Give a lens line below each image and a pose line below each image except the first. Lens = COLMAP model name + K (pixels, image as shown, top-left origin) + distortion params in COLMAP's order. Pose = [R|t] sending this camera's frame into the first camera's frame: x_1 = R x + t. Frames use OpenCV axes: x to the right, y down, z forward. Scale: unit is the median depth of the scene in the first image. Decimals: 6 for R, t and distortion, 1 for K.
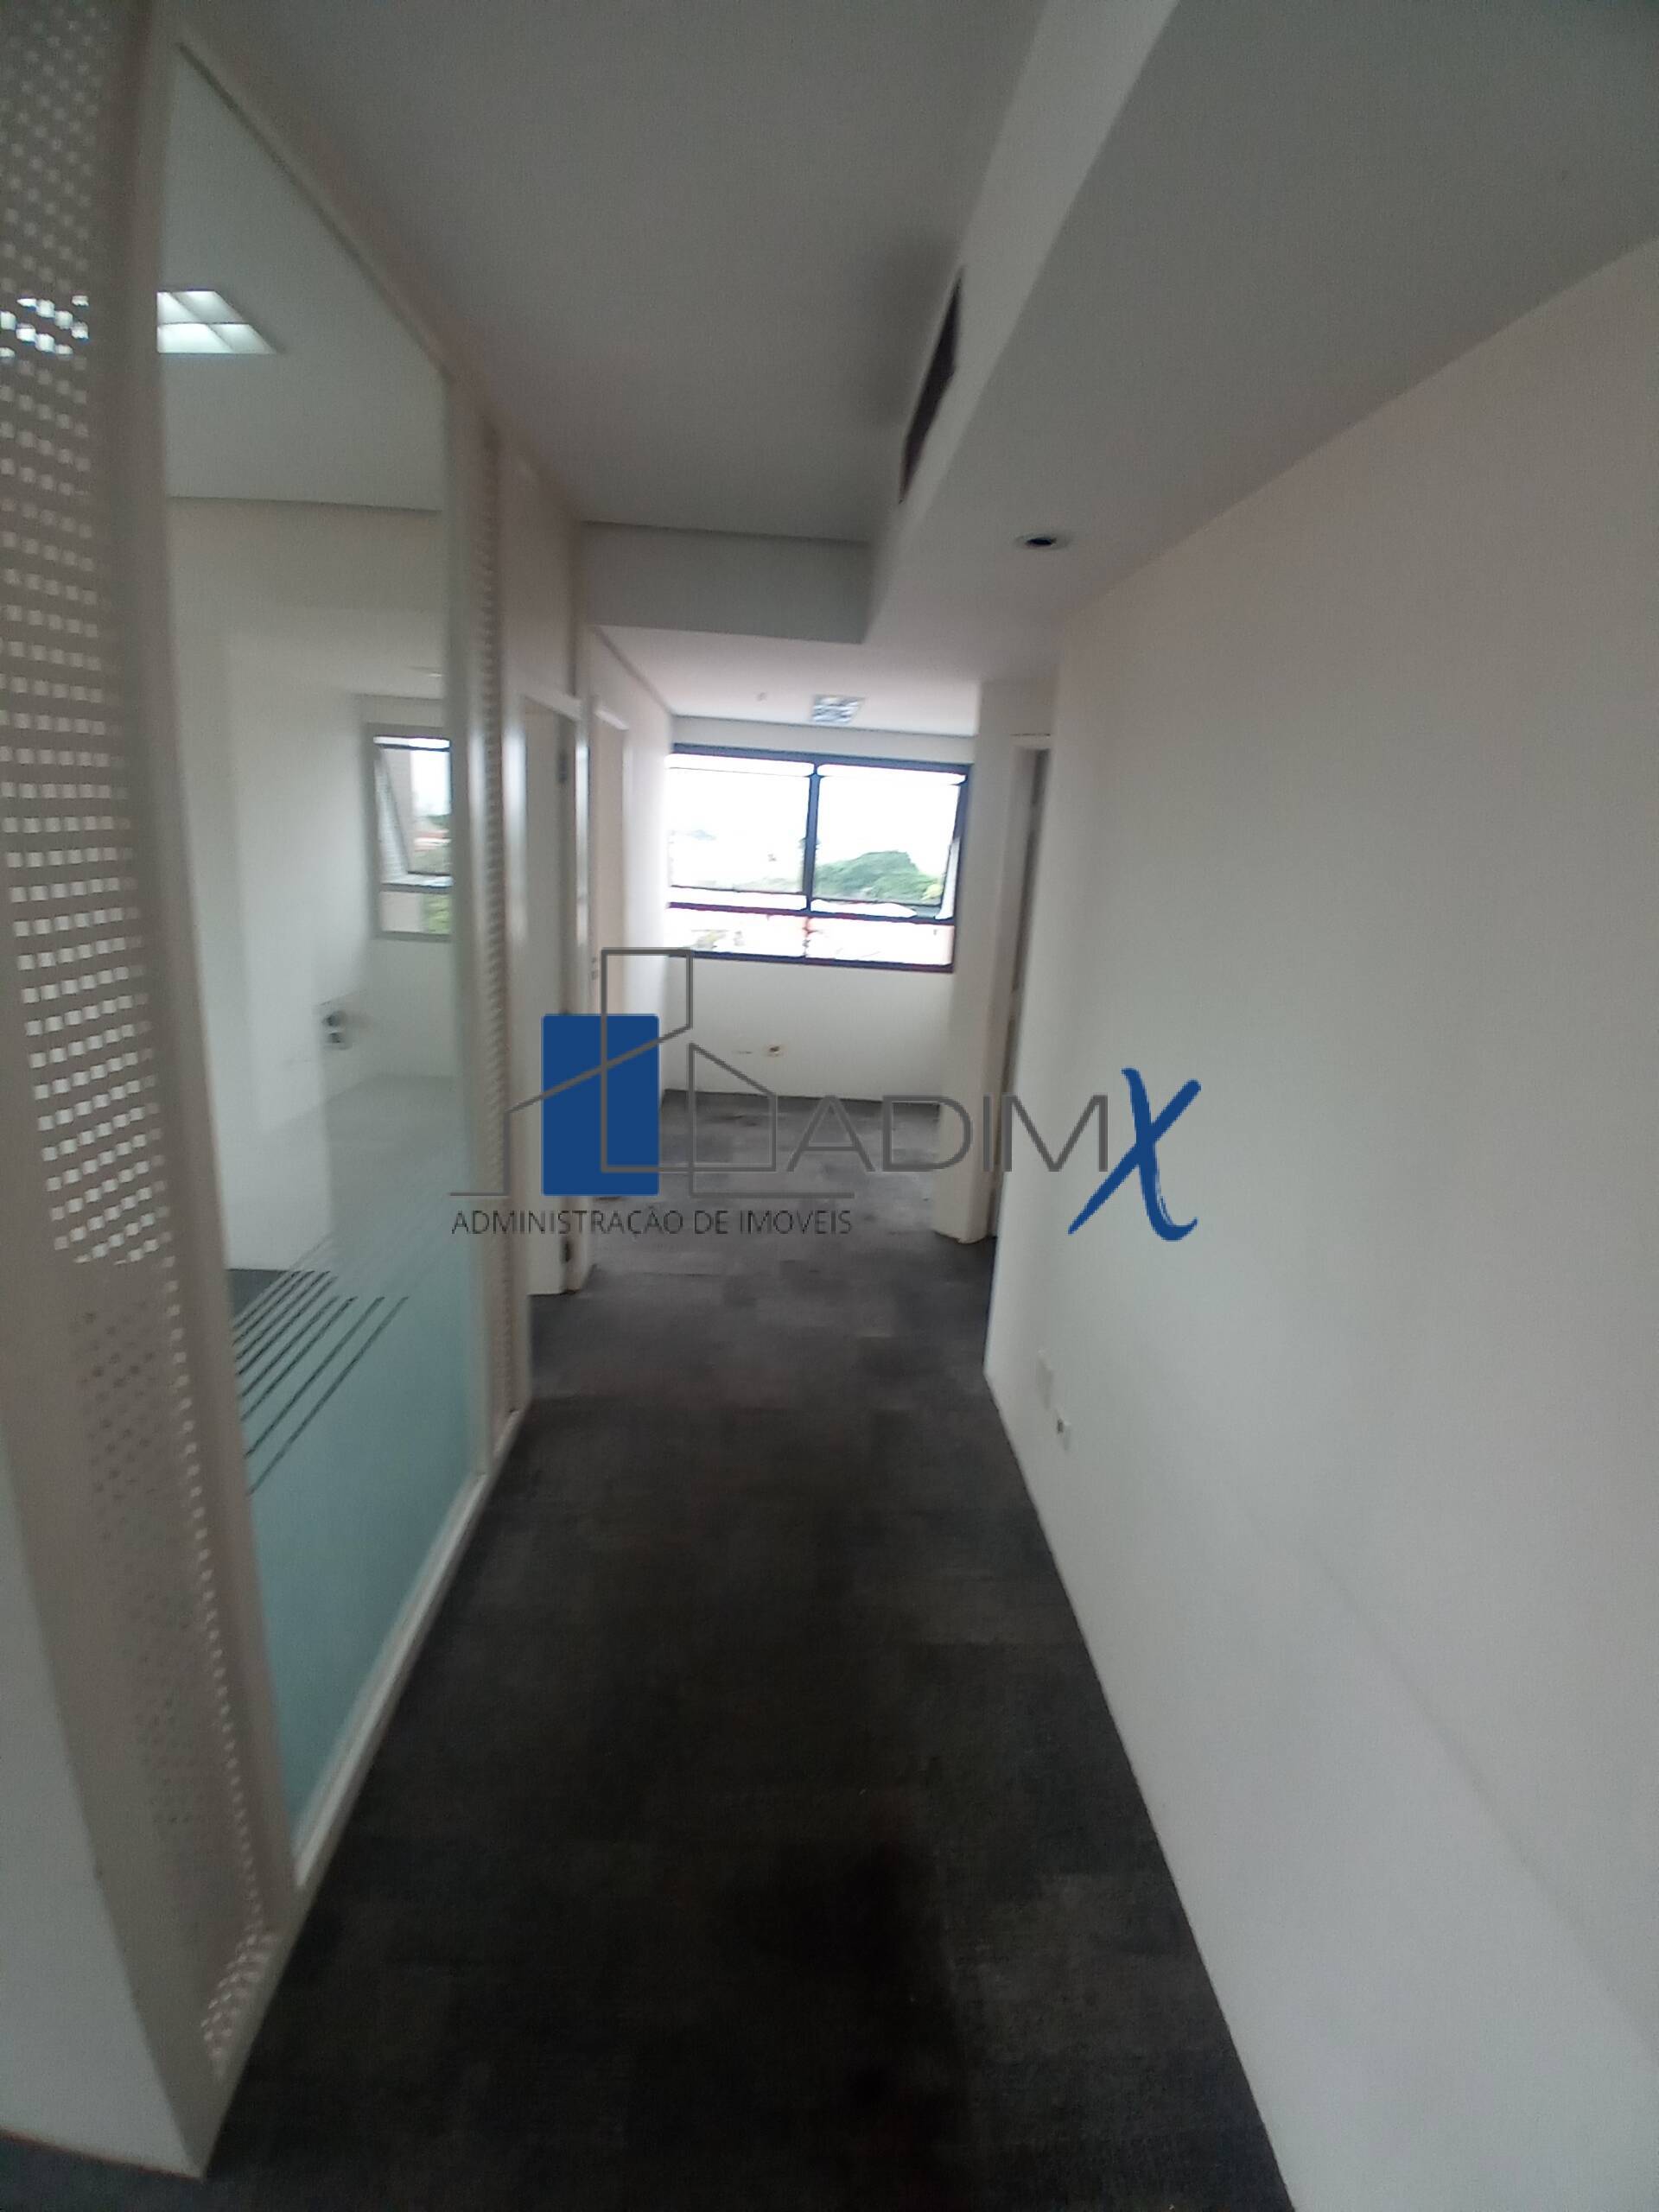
lens RADIAL K [[1095.5, 0, 829.5], [0, 1095.5, 1106.0], [0, 0, 1]] dist [0.010922, -0.048931]
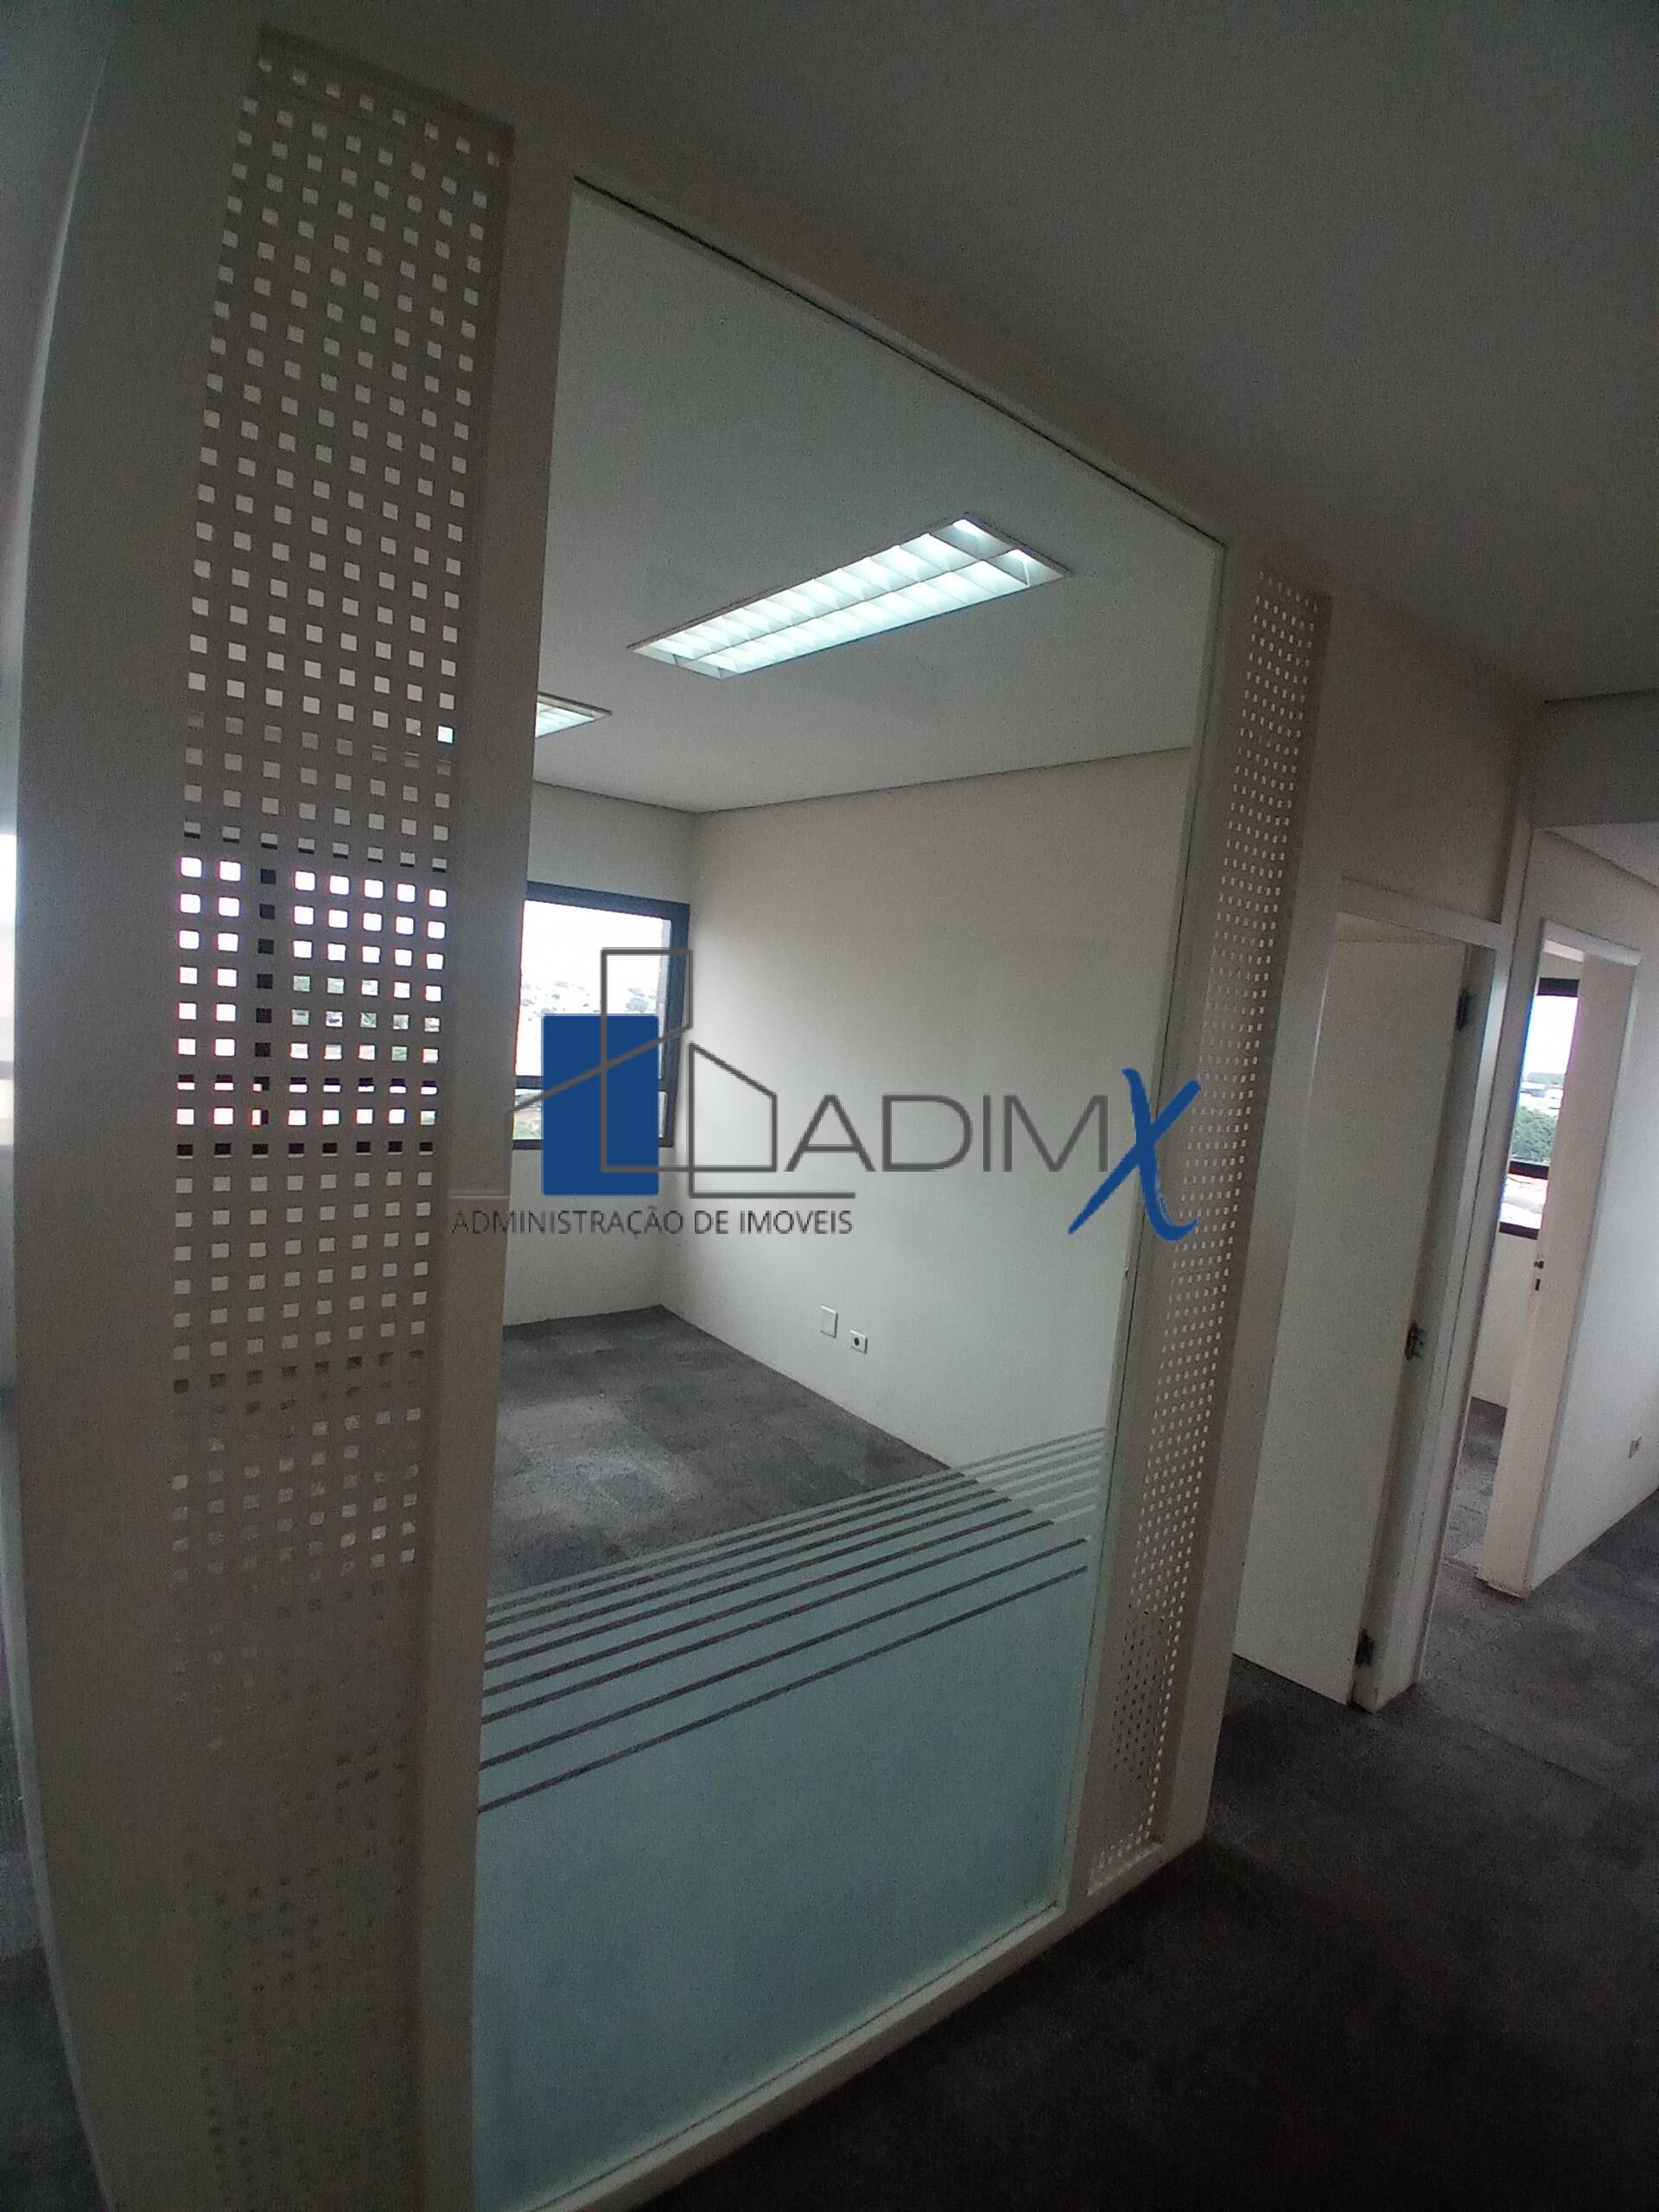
lens RADIAL K [[1095.5, 0, 829.5], [0, 1095.5, 1106.0], [0, 0, 1]] dist [0.010922, -0.048931]
pose [[0.596557, 0.067008, -0.799769, 0.090326], [-0.247467, 0.963312, -0.103878, -0.046198], [0.763466, 0.259886, 0.591252, 0.201538]]
